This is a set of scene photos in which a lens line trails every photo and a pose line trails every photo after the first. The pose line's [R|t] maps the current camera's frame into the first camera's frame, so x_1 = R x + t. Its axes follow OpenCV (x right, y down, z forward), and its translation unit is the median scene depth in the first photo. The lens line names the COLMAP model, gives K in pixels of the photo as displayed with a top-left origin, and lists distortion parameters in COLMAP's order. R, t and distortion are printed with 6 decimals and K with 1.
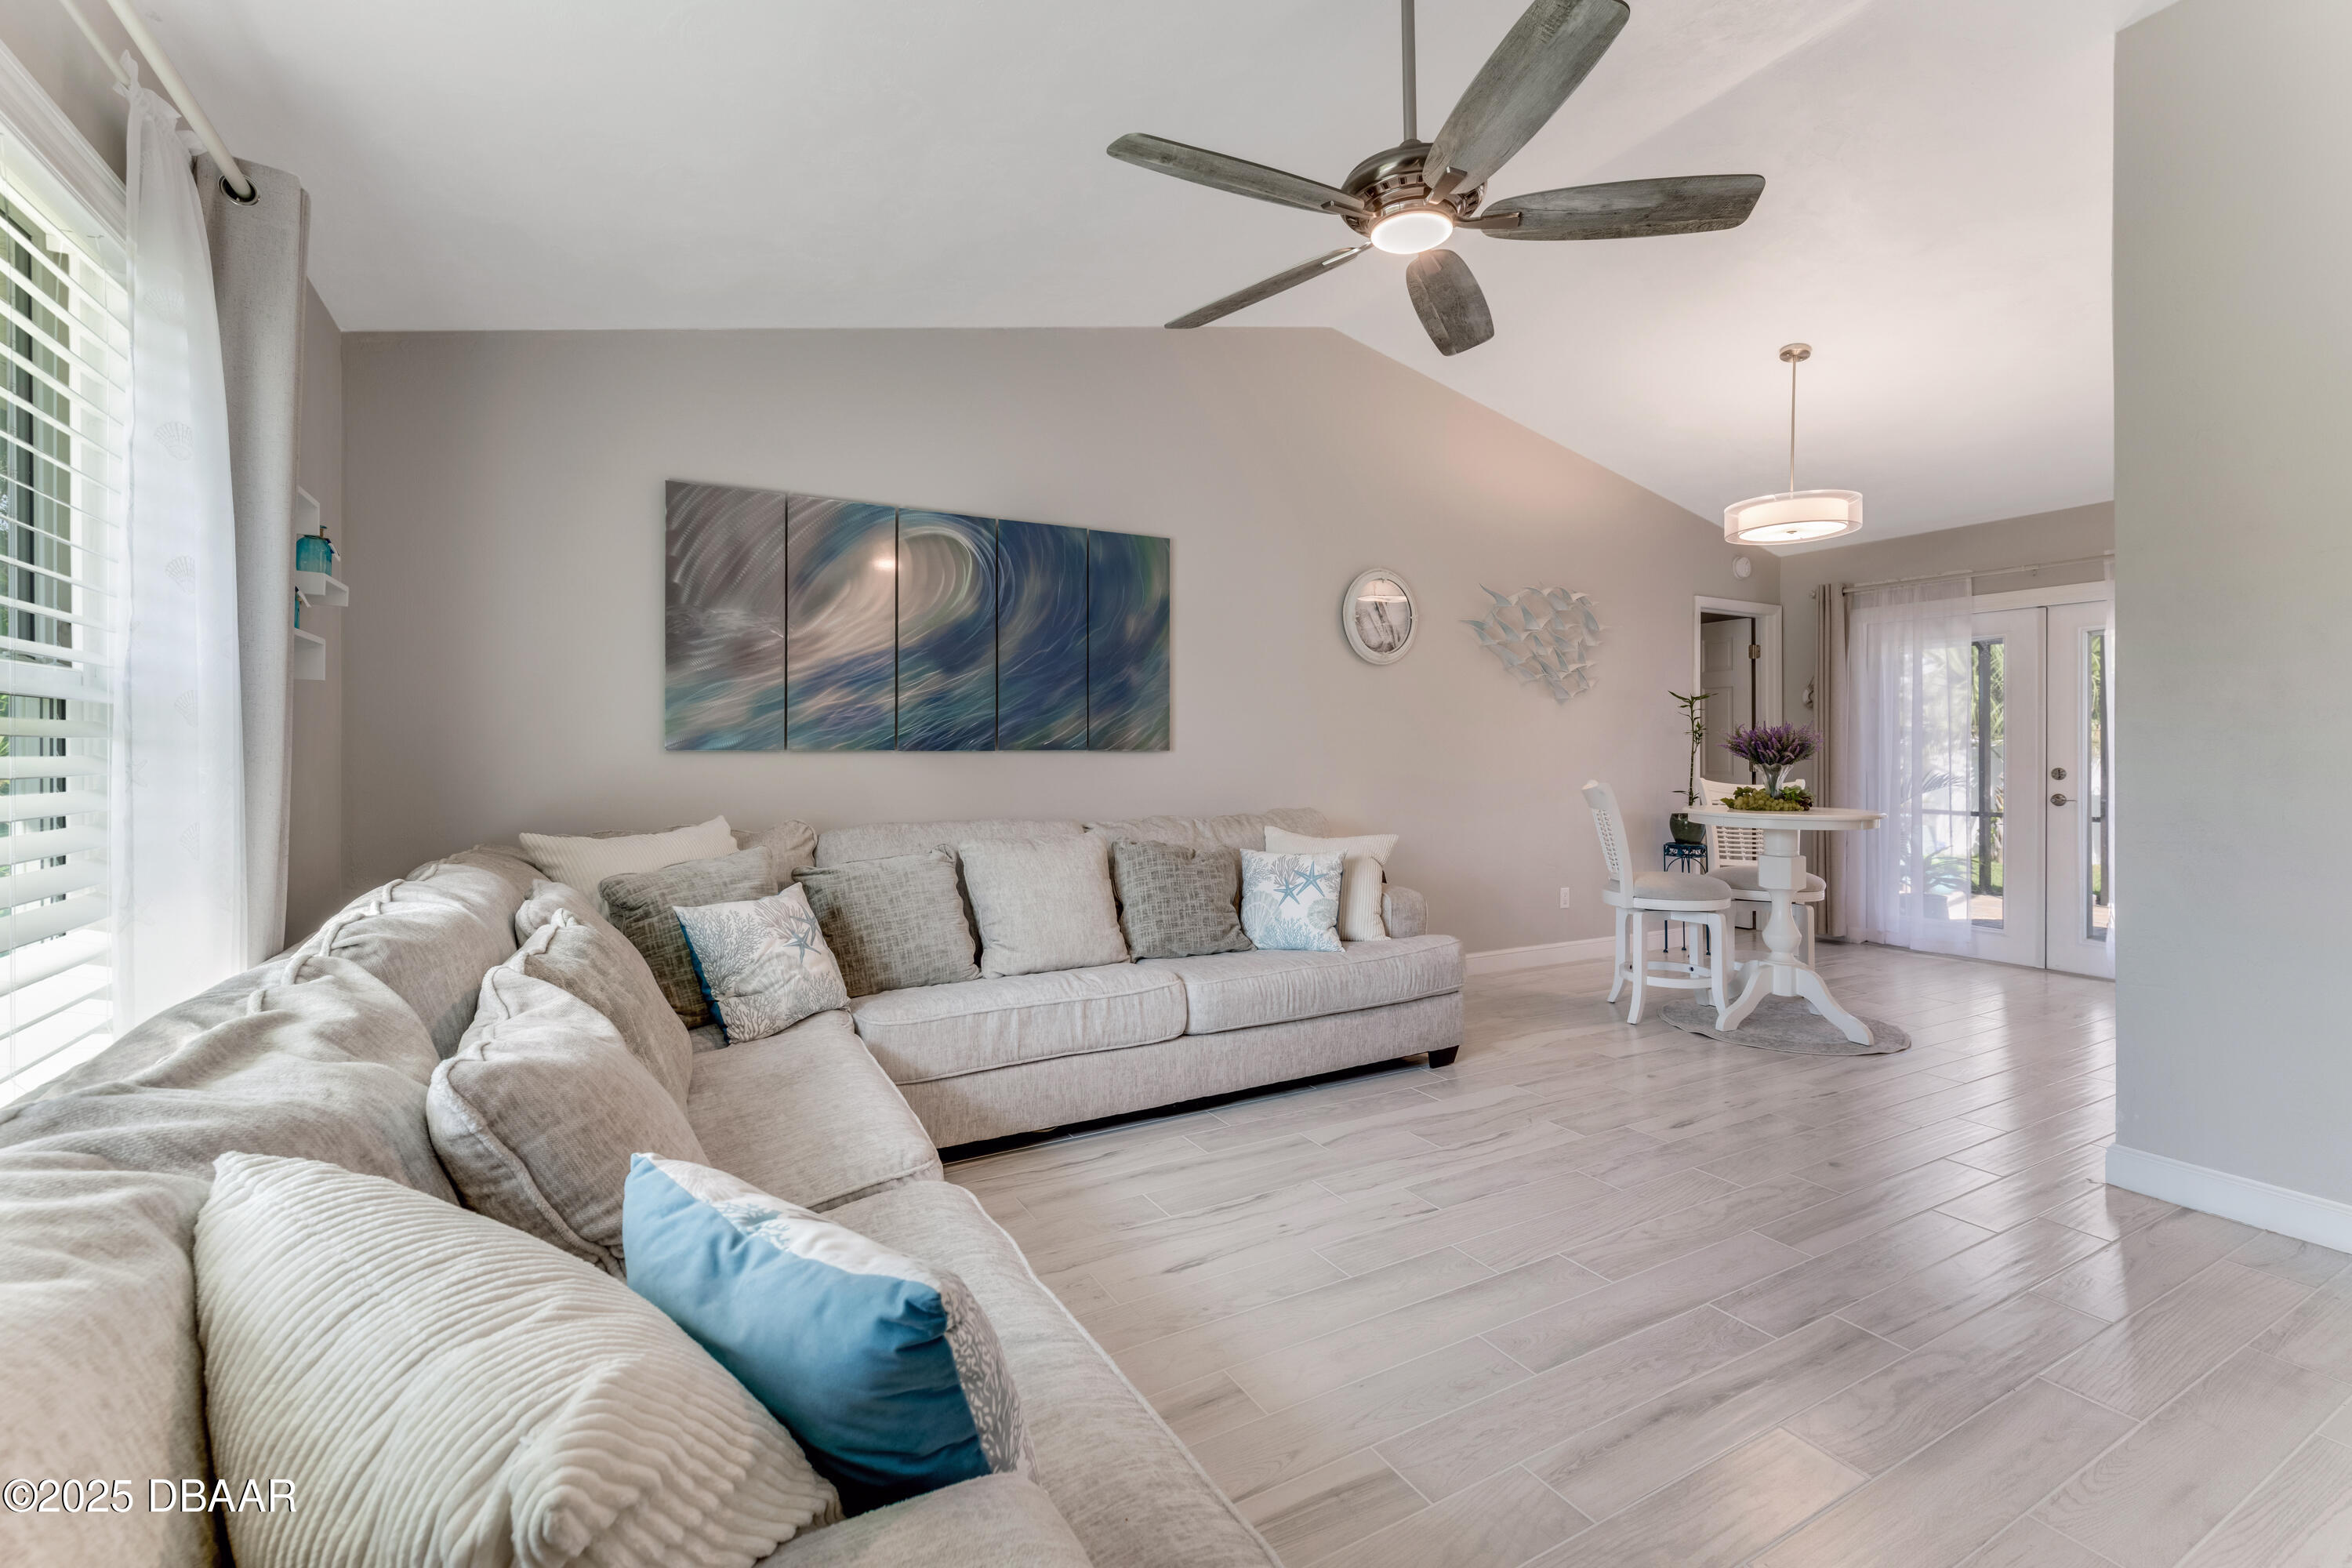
lens RADIAL K [[1025.7, 0, 1174.1], [0, 1025.7, 768.8], [0, 0, 1]] dist [0.004422, 0.000958]
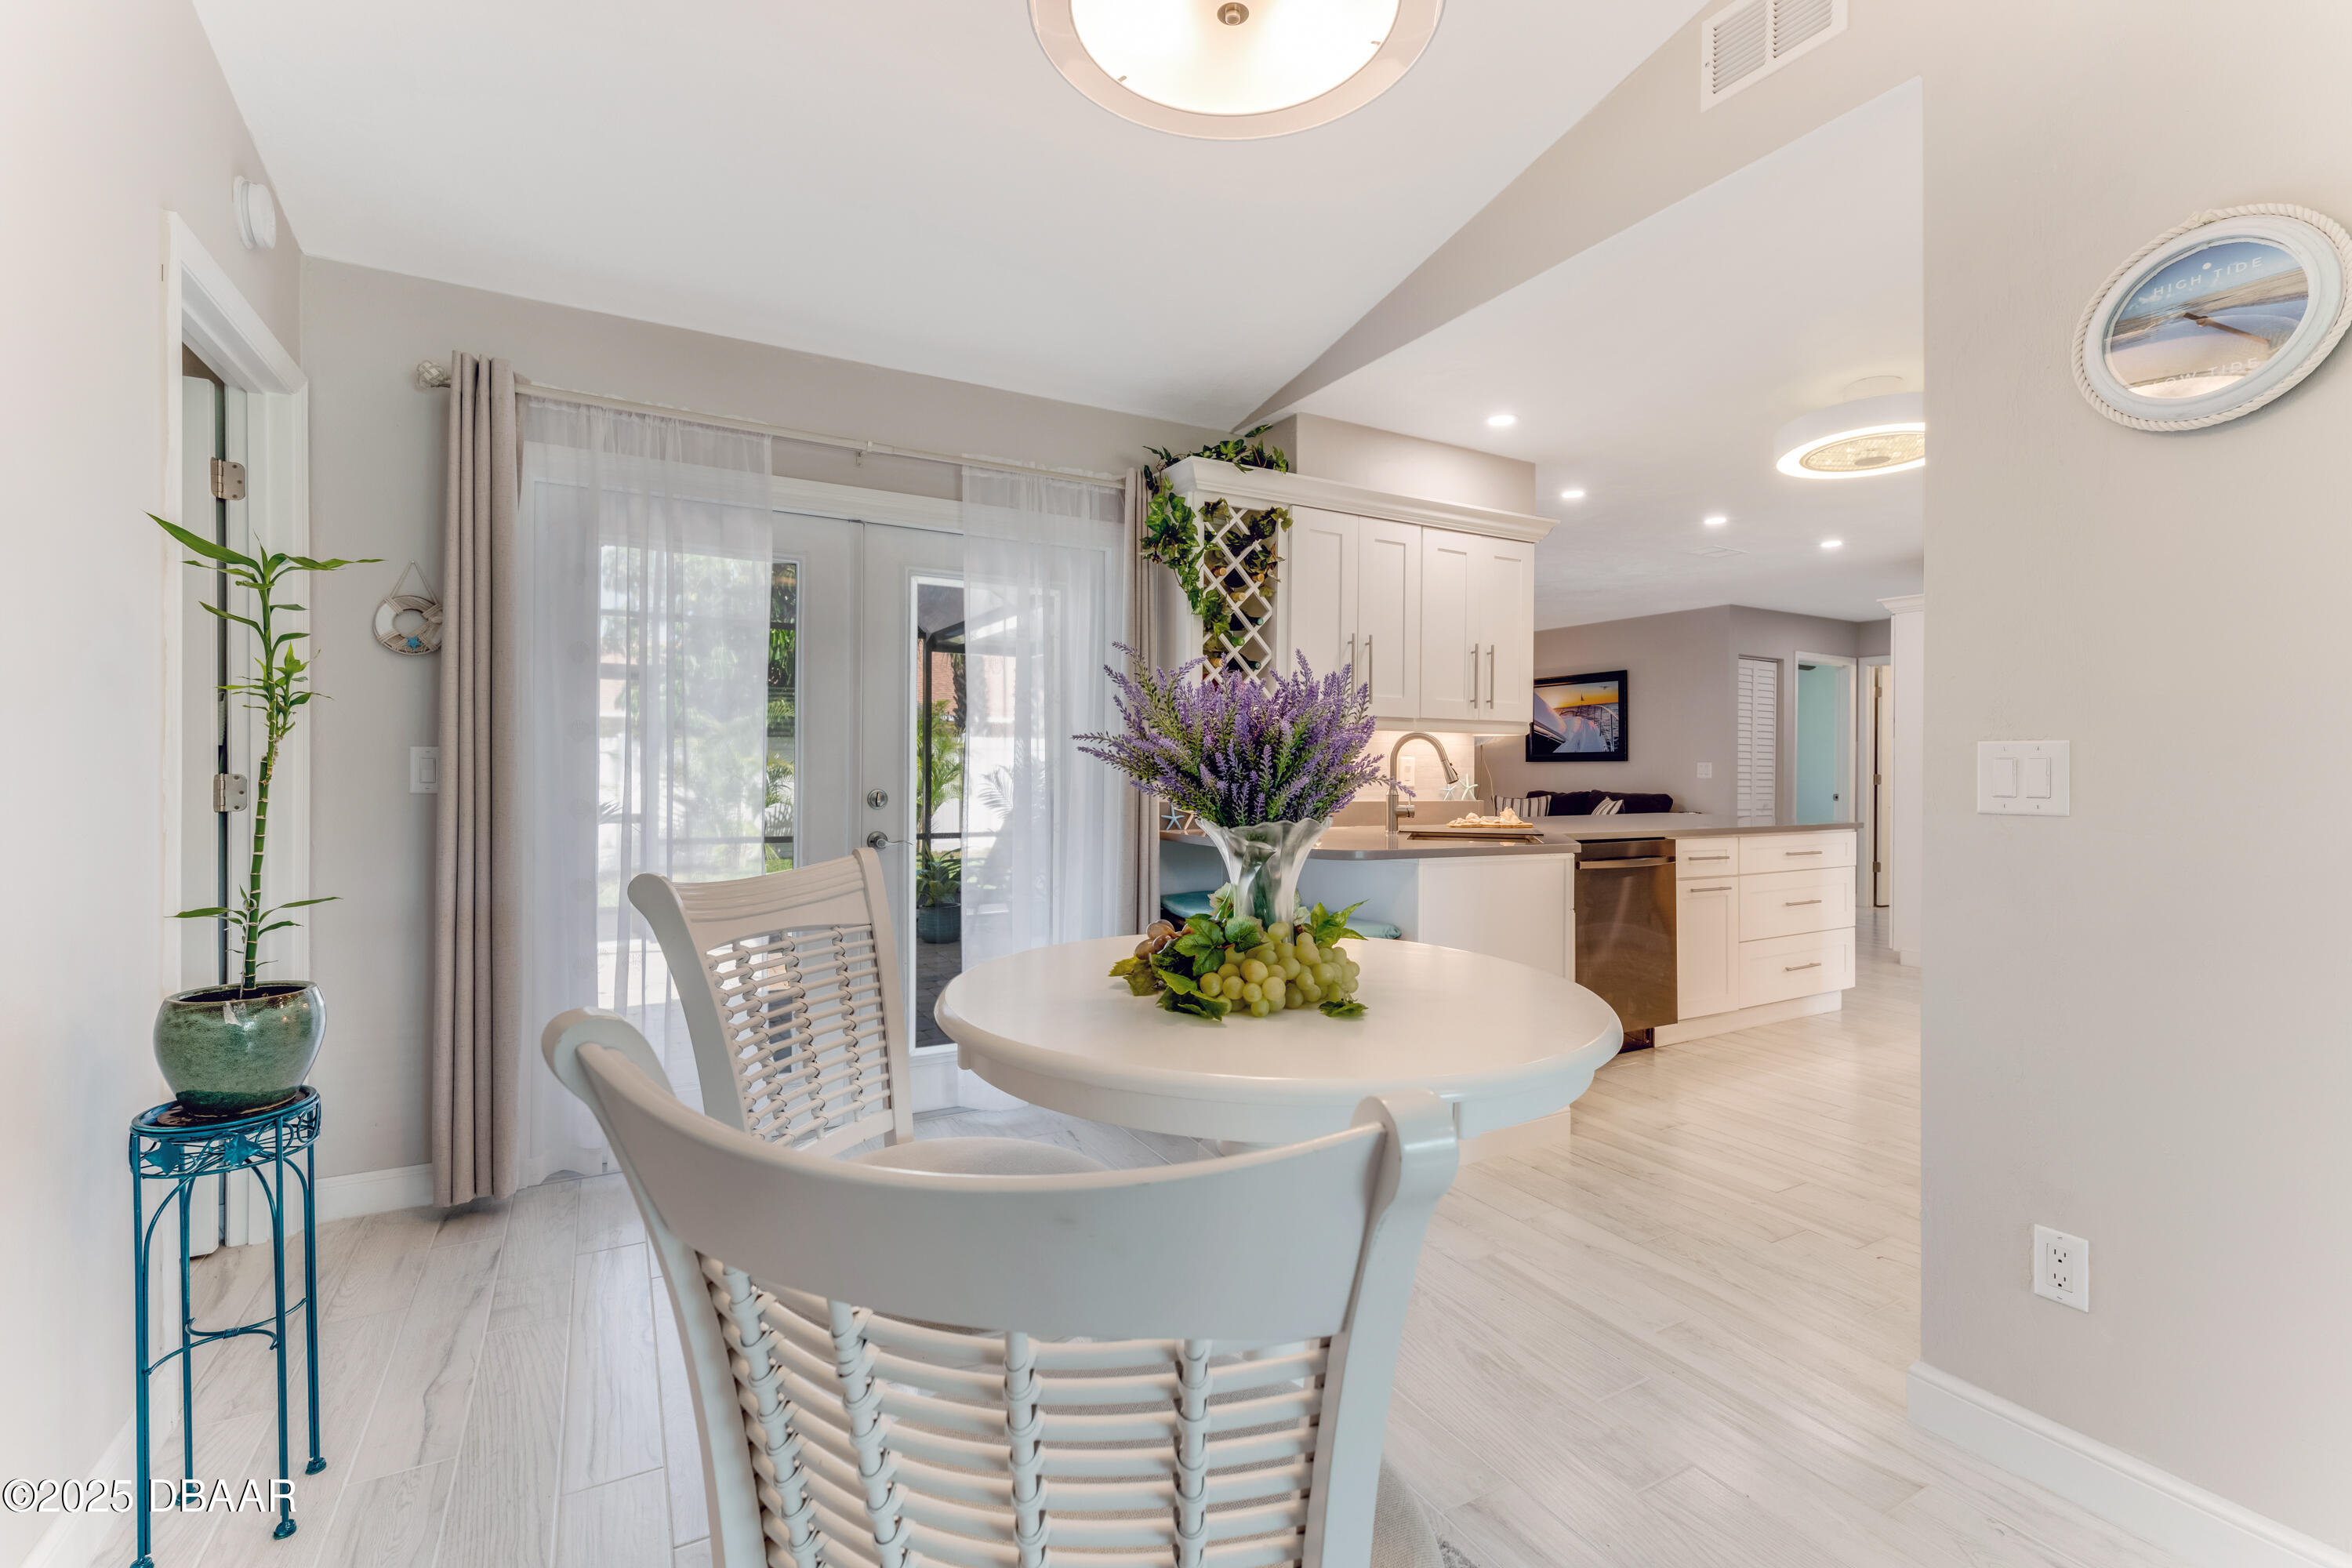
lens RADIAL K [[1025.7, 0, 1172.4], [0, 1025.7, 775.7], [0, 0, 1]] dist [0.004422, 0.000958]
pose [[0.011462, -0.008791, 0.999896, 0.248457], [0.002891, 0.999957, 0.008758, -0.013755], [-0.999930, 0.002791, 0.011487, 0.805313]]
